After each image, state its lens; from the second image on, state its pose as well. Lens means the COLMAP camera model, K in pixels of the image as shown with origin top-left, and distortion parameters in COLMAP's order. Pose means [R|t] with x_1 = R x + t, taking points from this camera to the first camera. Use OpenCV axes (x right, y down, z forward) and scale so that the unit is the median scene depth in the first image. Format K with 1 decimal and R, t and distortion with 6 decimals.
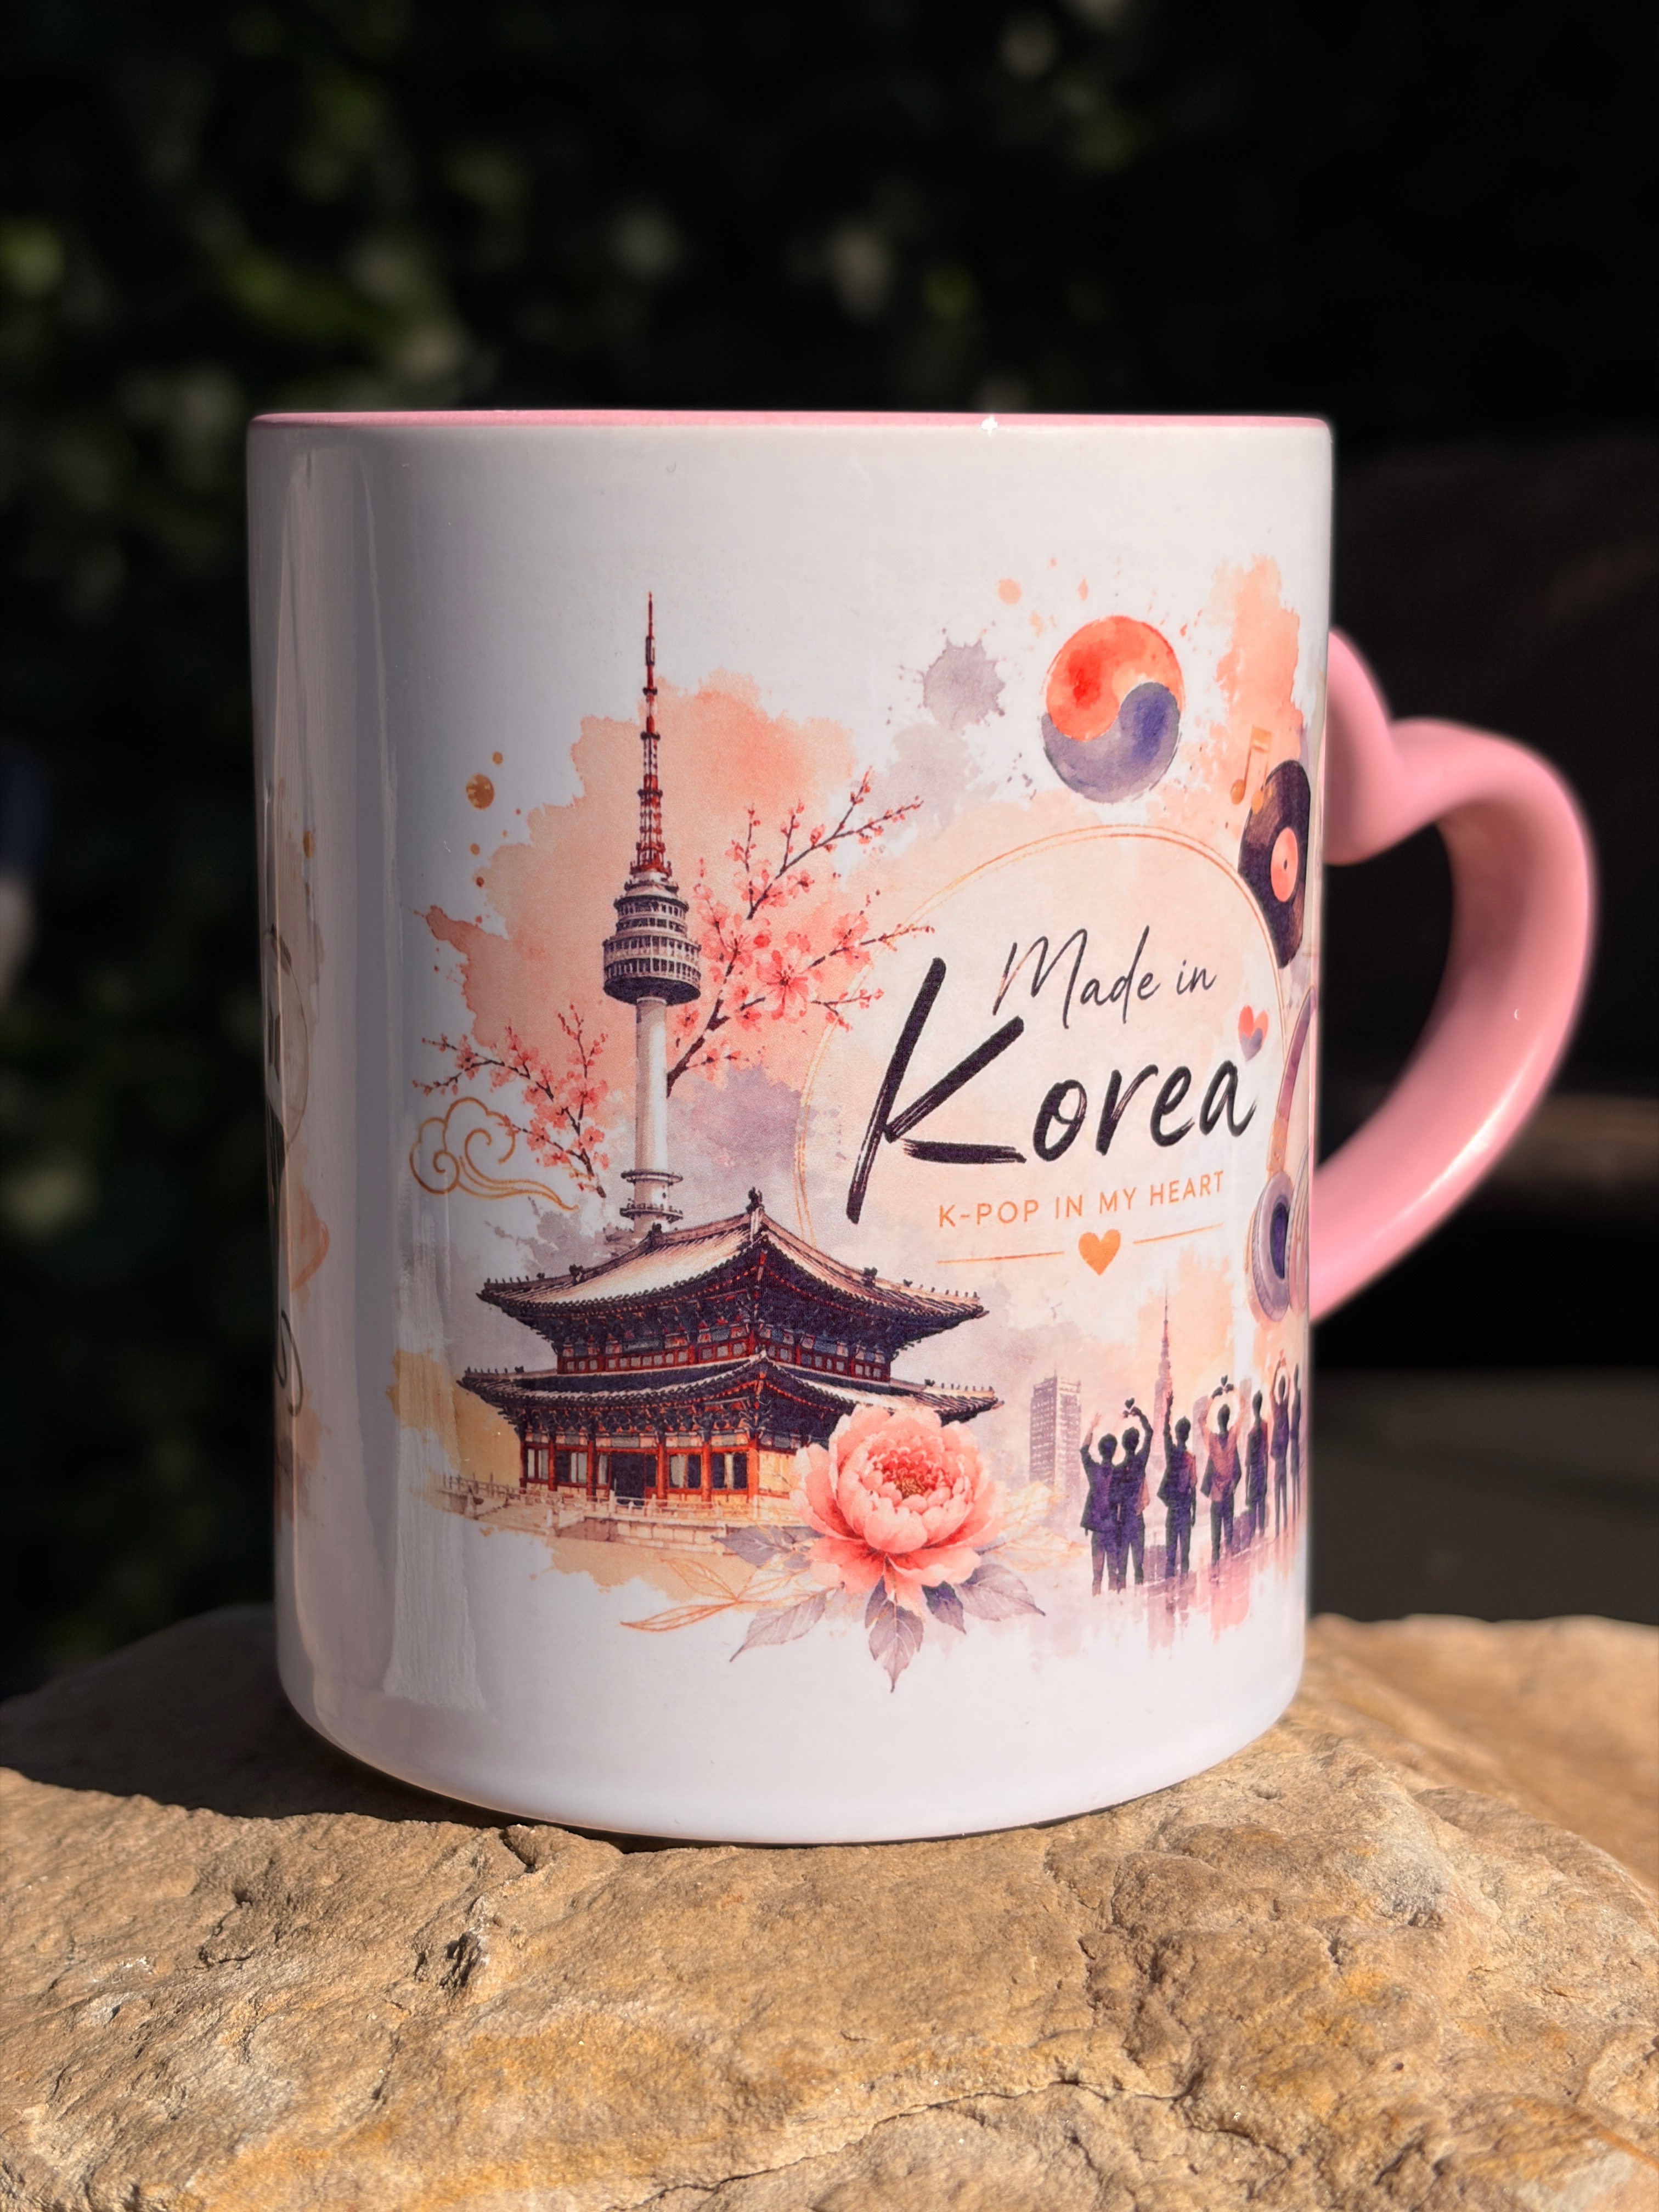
lens RADIAL K [[3418.4, 0, 760.8], [0, 3418.4, 1097.9], [0, 0, 1]] dist [0.234446, -0.066422]
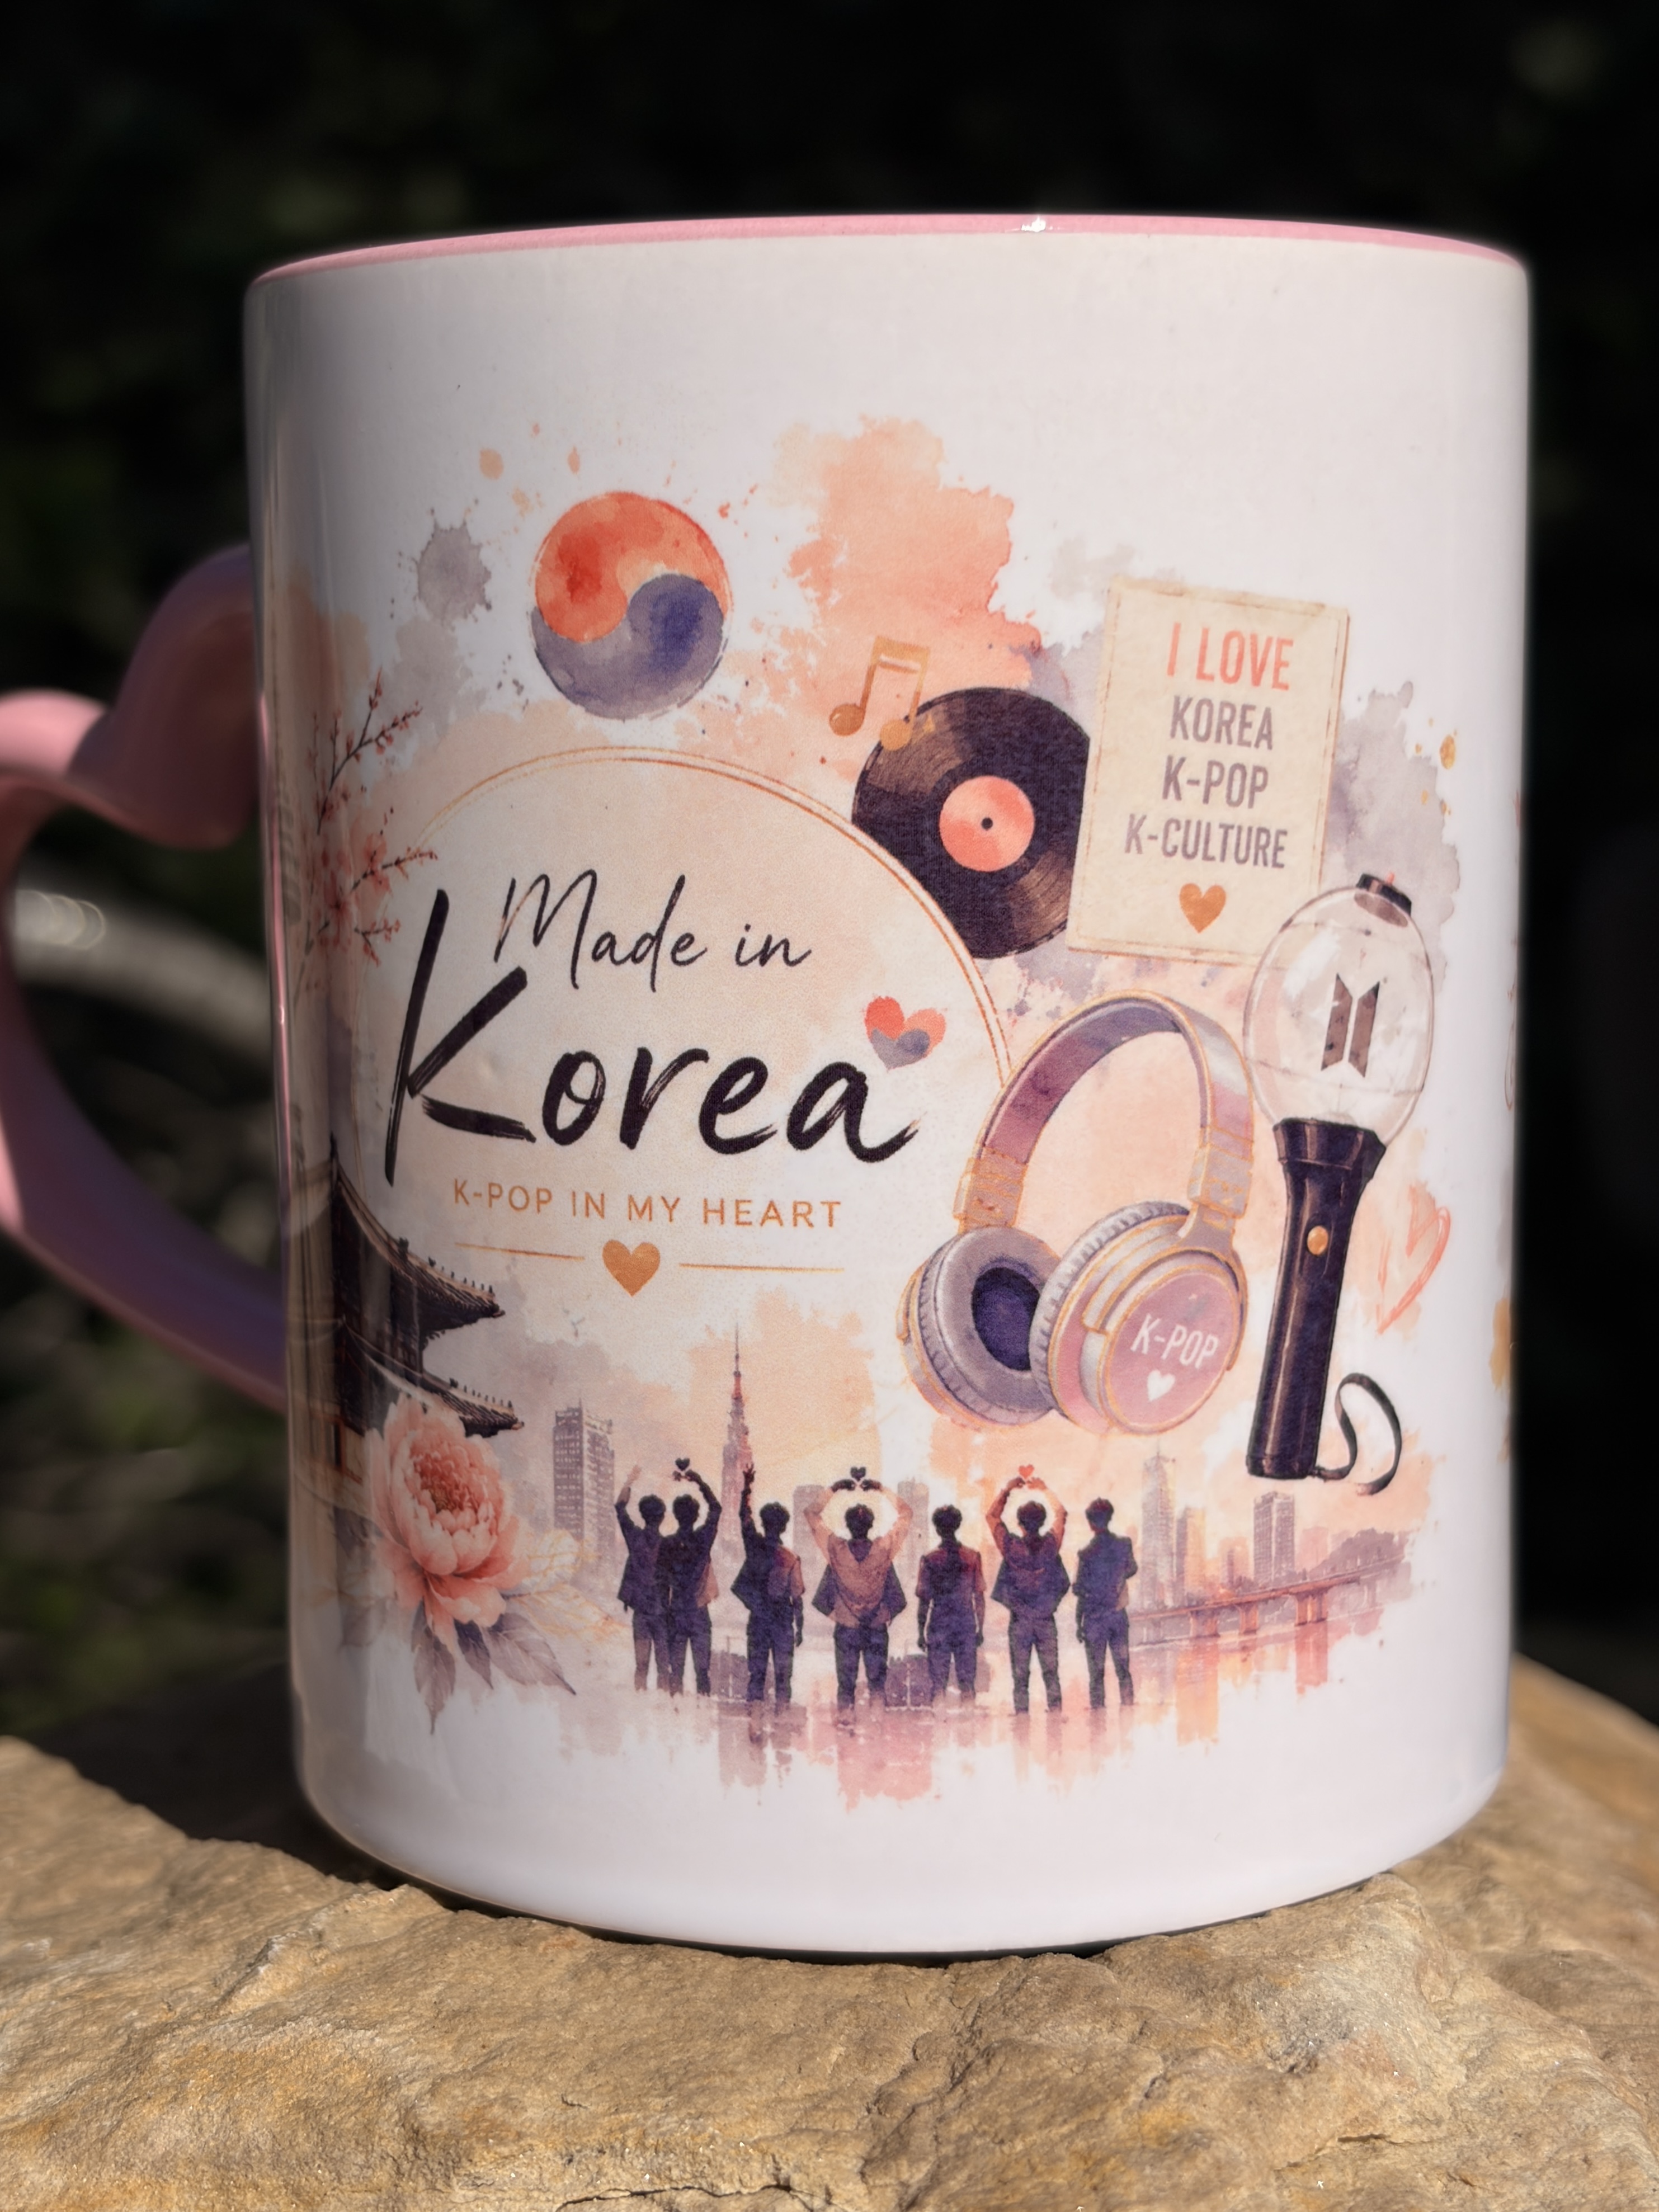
lens RADIAL K [[3418.5, 0, 760.8], [0, 3418.5, 1097.9], [0, 0, 1]] dist [0.234446, -0.066422]
pose [[0.585728, 0.099616, -0.804363, 0.782586], [-0.132112, 0.990880, 0.026513, -0.021674], [0.799669, 0.090736, 0.593546, 0.537022]]
